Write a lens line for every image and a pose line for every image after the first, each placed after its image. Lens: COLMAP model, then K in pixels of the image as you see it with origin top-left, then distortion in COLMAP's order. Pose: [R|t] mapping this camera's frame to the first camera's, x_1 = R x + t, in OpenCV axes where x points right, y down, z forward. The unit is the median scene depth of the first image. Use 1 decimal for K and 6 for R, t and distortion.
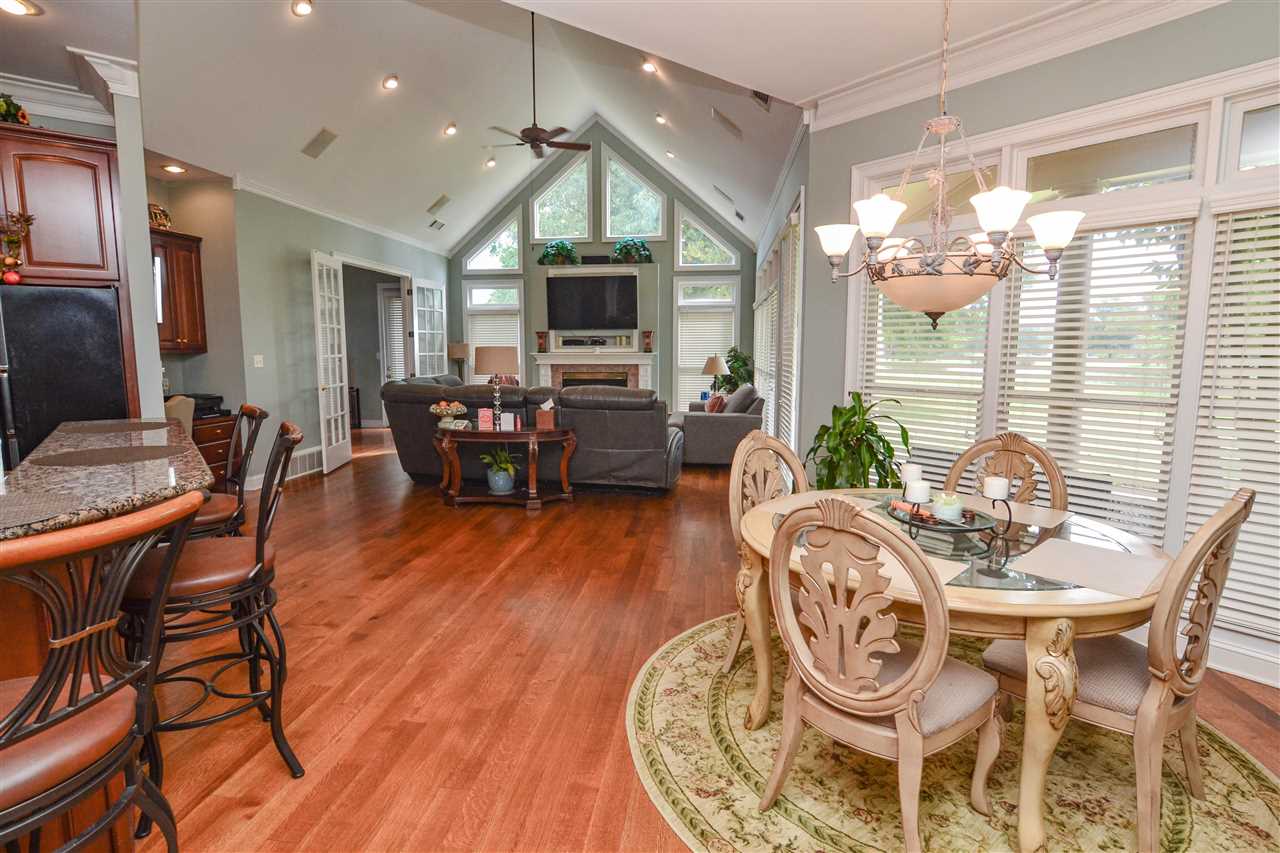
lens RADIAL K [[634.6, 0, 640.0], [0, 634.6, 426.5], [0, 0, 1]] dist [-0.016664, 0.001882]
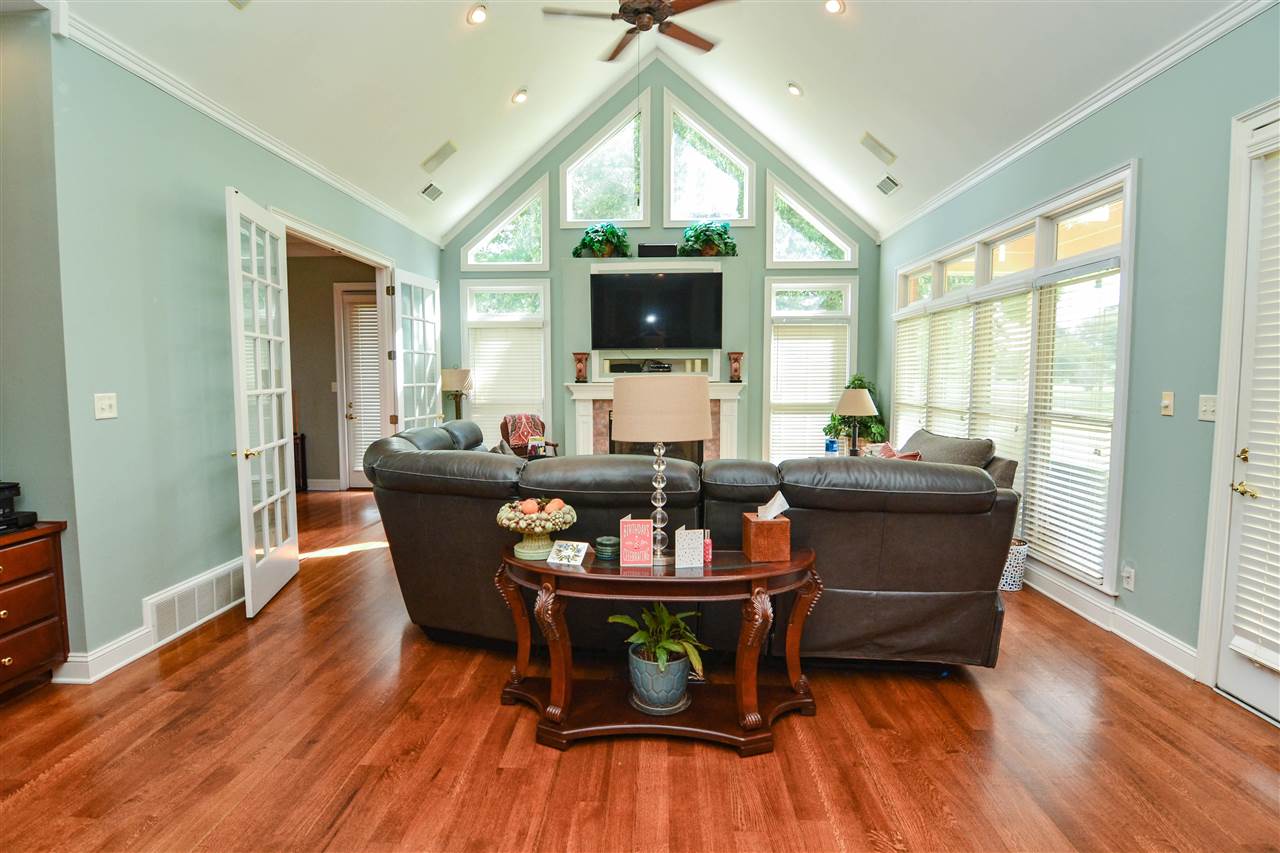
lens RADIAL K [[641.6, 0, 635.8], [0, 641.6, 425.3], [0, 0, 1]] dist [-0.023552, -0.002392]
pose [[0.997210, -0.005924, 0.074413, -0.149988], [0.009274, 0.998955, -0.044750, -0.039193], [-0.074071, 0.045315, 0.996223, 0.308622]]
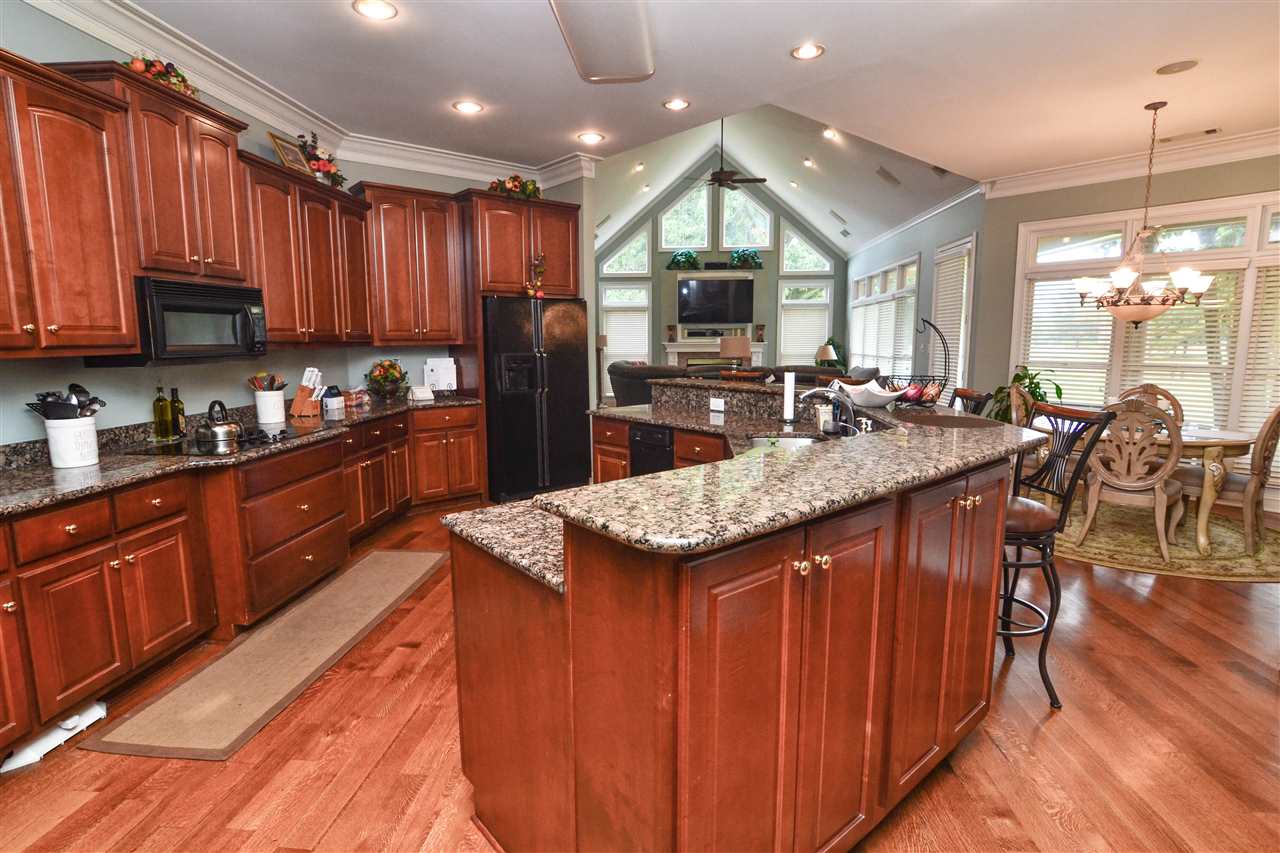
lens RADIAL K [[634.6, 0, 640.0], [0, 634.6, 426.5], [0, 0, 1]] dist [-0.016664, 0.001882]
pose [[0.999145, -0.007931, 0.040581, -0.271326], [0.007349, 0.999868, 0.014475, 0.026861], [-0.040690, -0.014164, 0.999071, -0.217524]]
